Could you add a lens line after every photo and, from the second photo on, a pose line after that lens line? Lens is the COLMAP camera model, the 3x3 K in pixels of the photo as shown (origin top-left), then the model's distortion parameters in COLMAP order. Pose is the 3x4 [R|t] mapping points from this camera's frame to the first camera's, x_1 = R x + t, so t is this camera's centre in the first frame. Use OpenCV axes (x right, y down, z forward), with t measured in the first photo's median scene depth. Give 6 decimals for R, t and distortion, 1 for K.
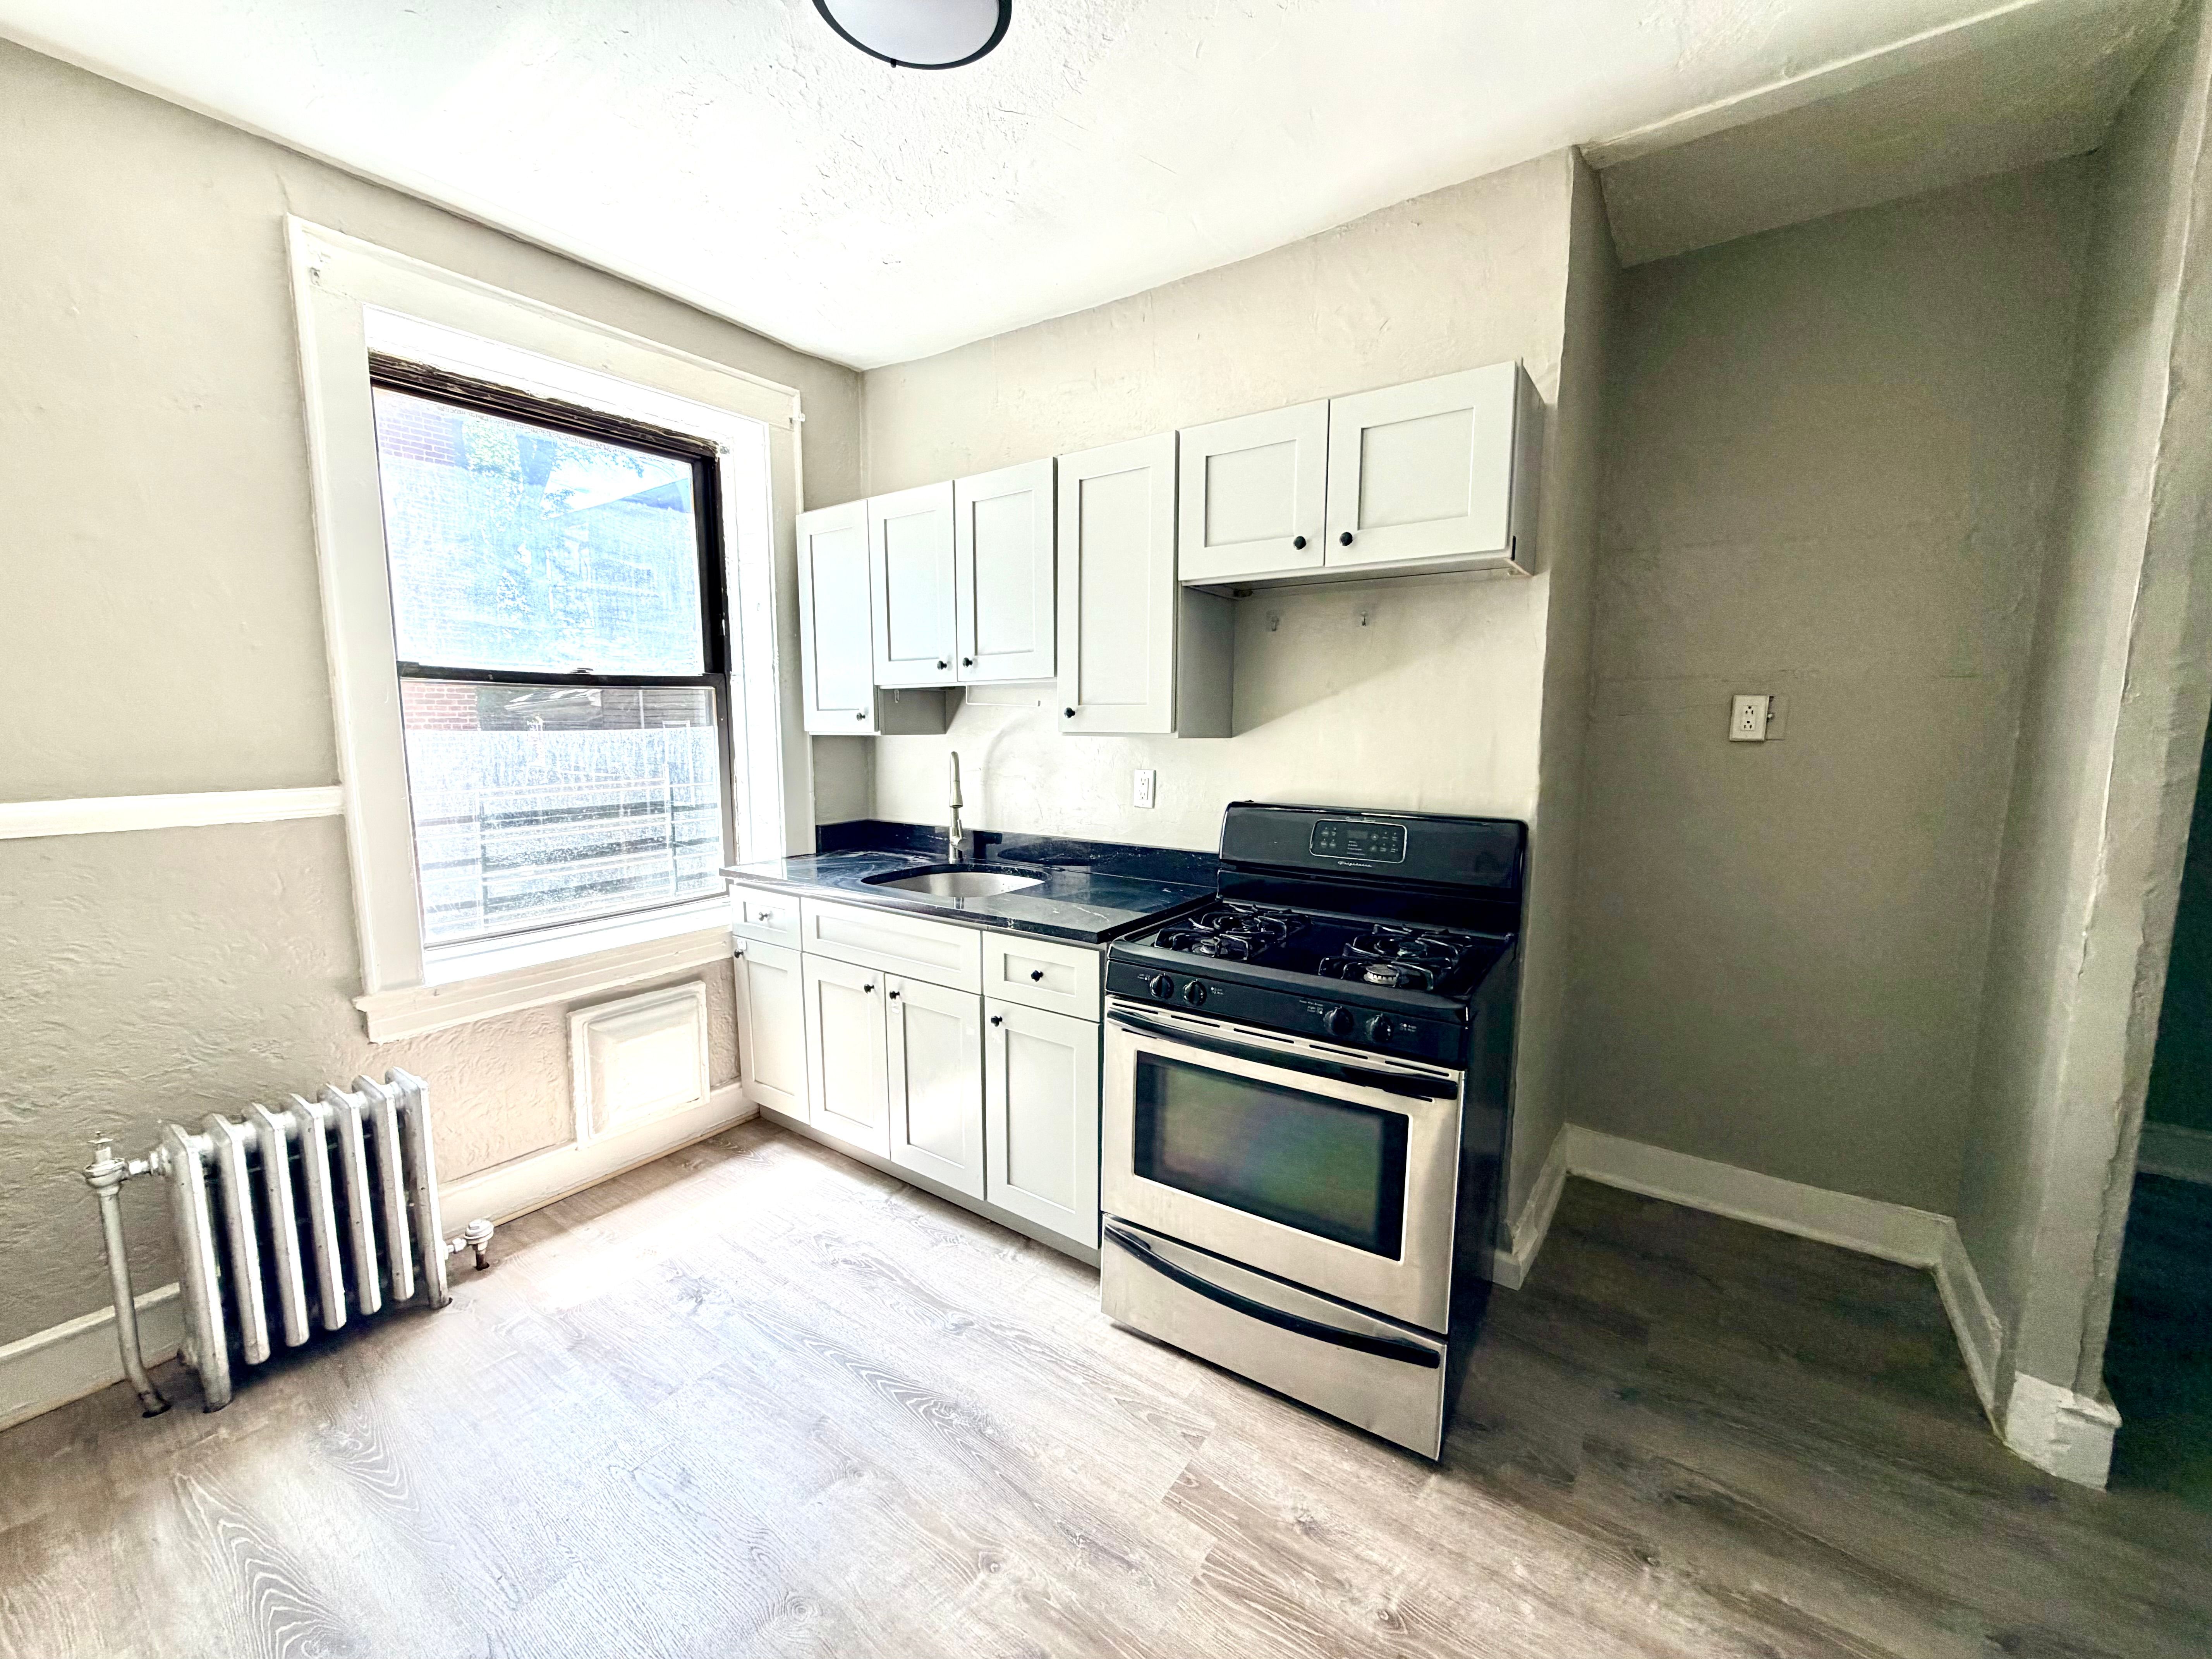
lens RADIAL K [[892.7, 0, 1106.0], [0, 892.7, 829.5], [0, 0, 1]] dist [0.002317, -0.000179]
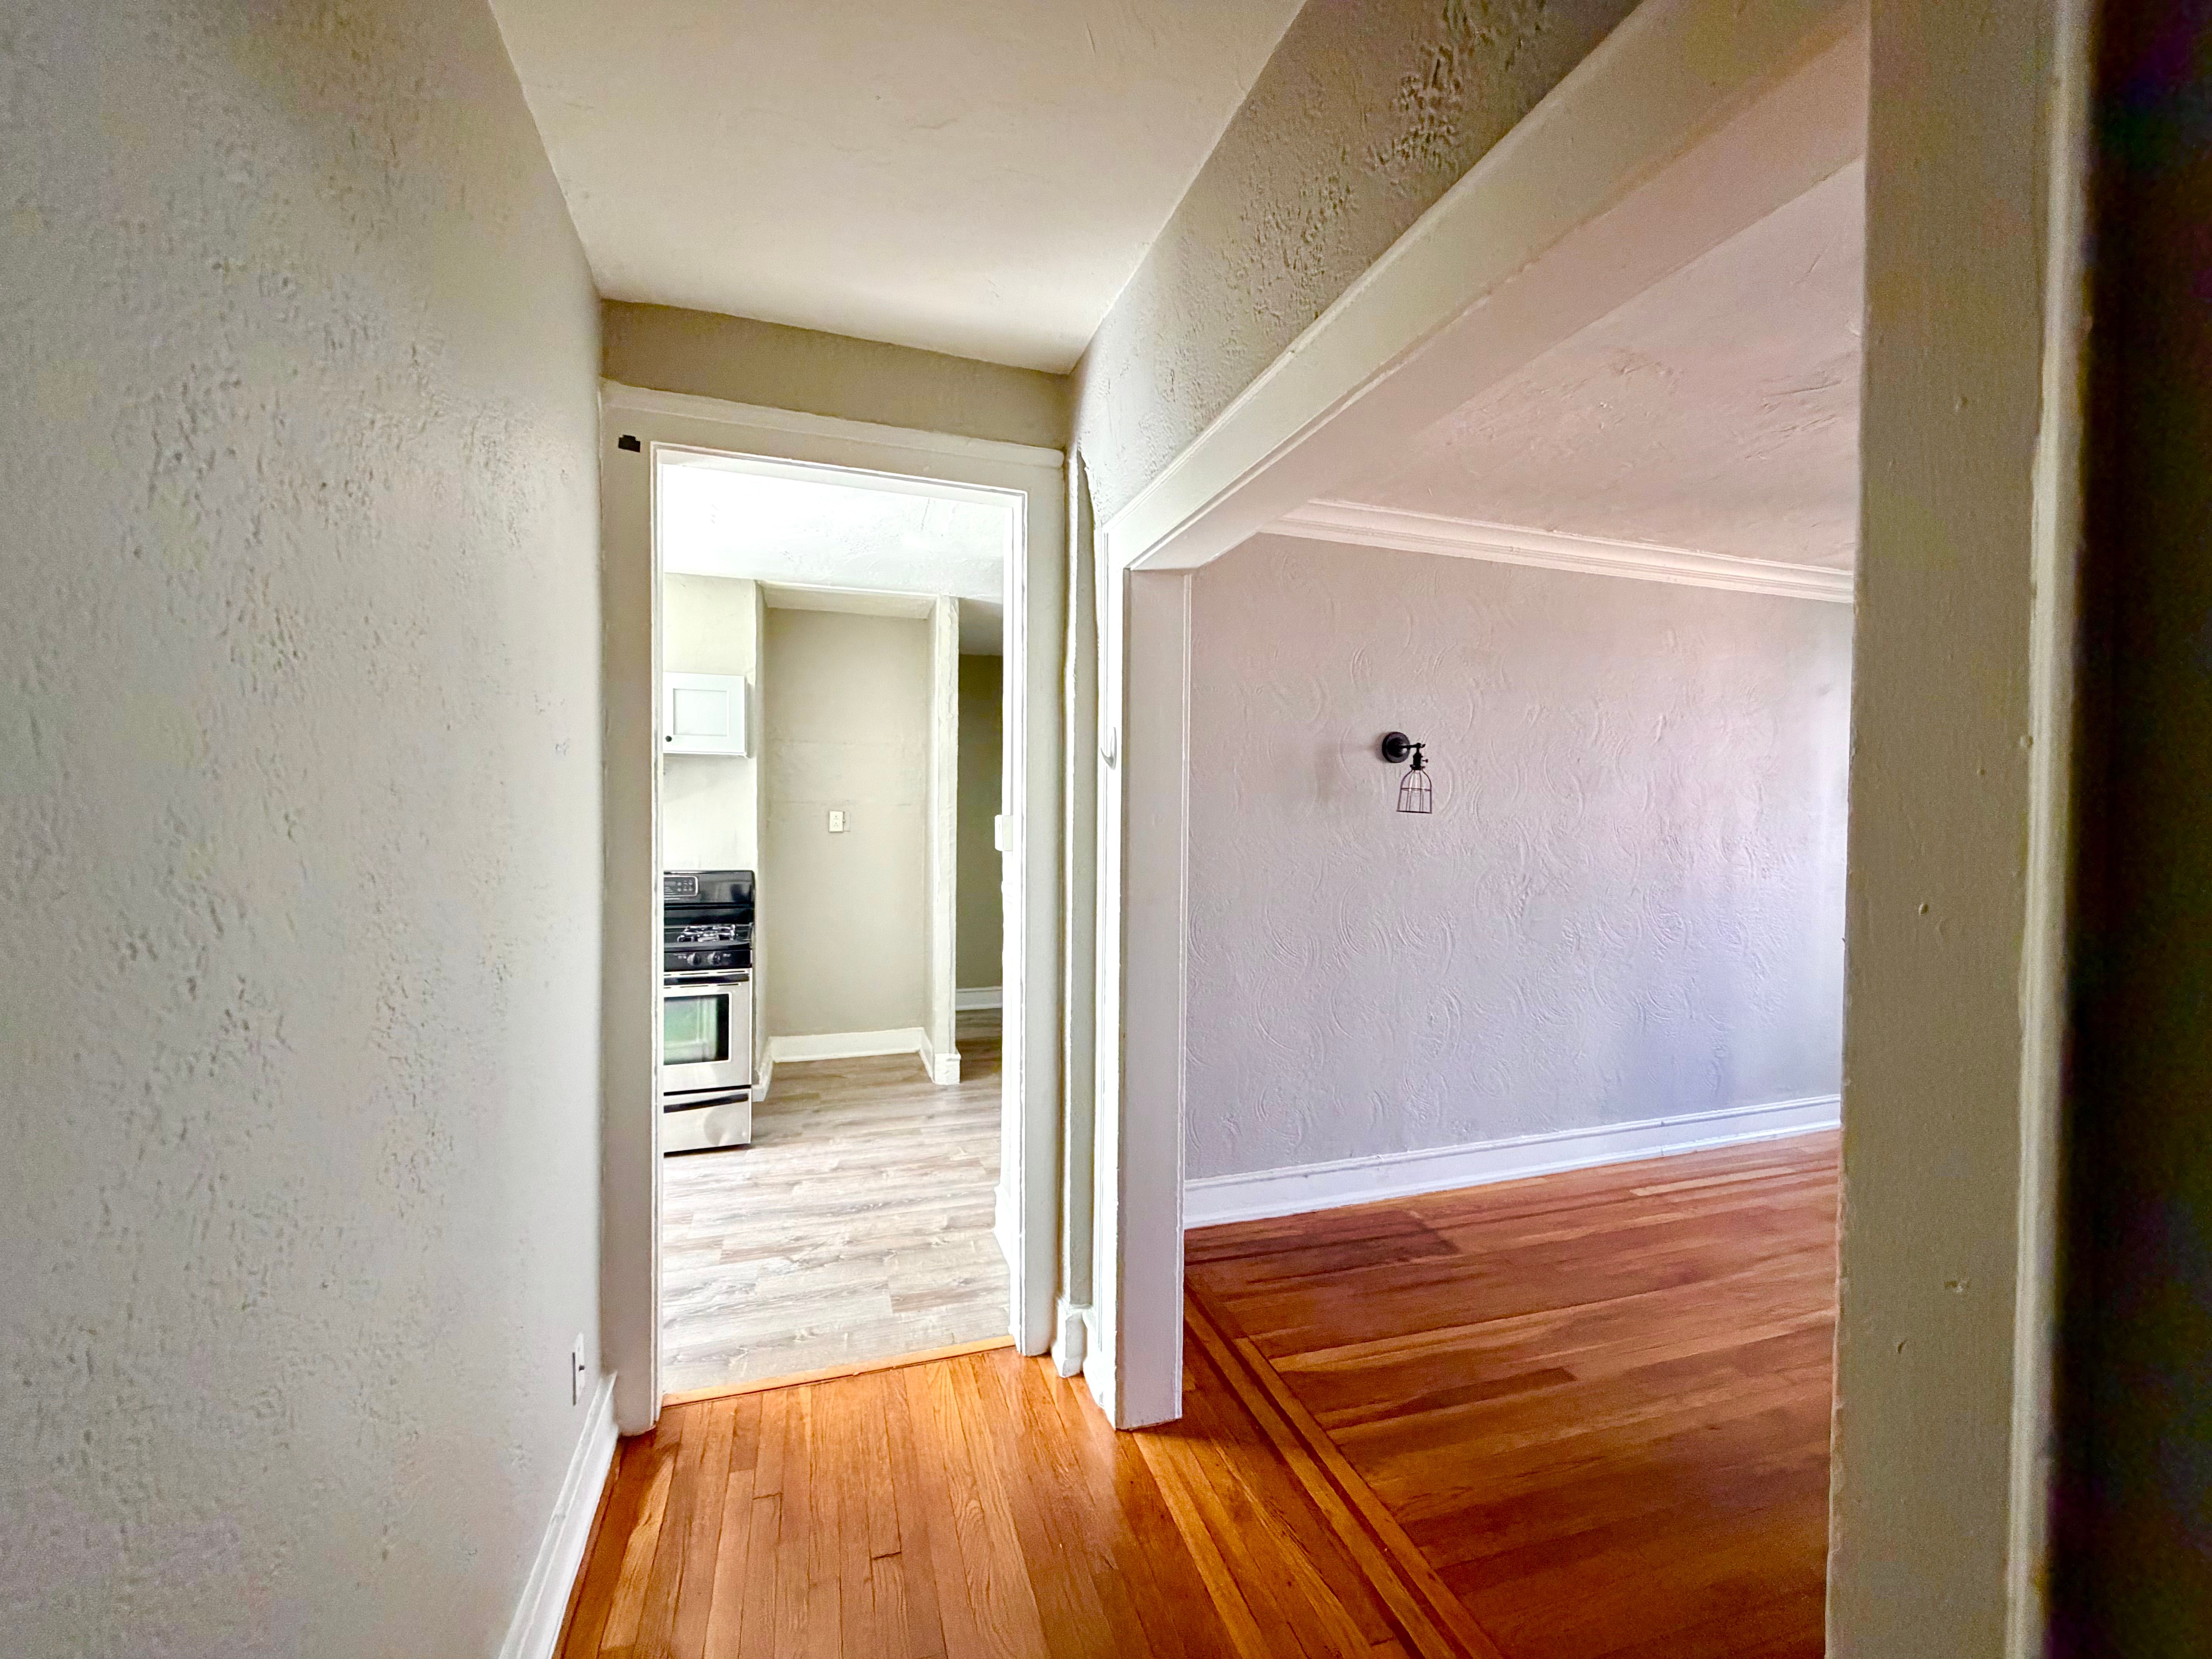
lens RADIAL K [[892.7, 0, 1106.0], [0, 892.7, 829.5], [0, 0, 1]] dist [0.002317, -0.000179]
pose [[0.602729, -0.012819, 0.797843, -0.811382], [0.092657, 0.994231, -0.054023, 0.096286], [-0.792548, 0.106488, 0.600440, -1.079824]]
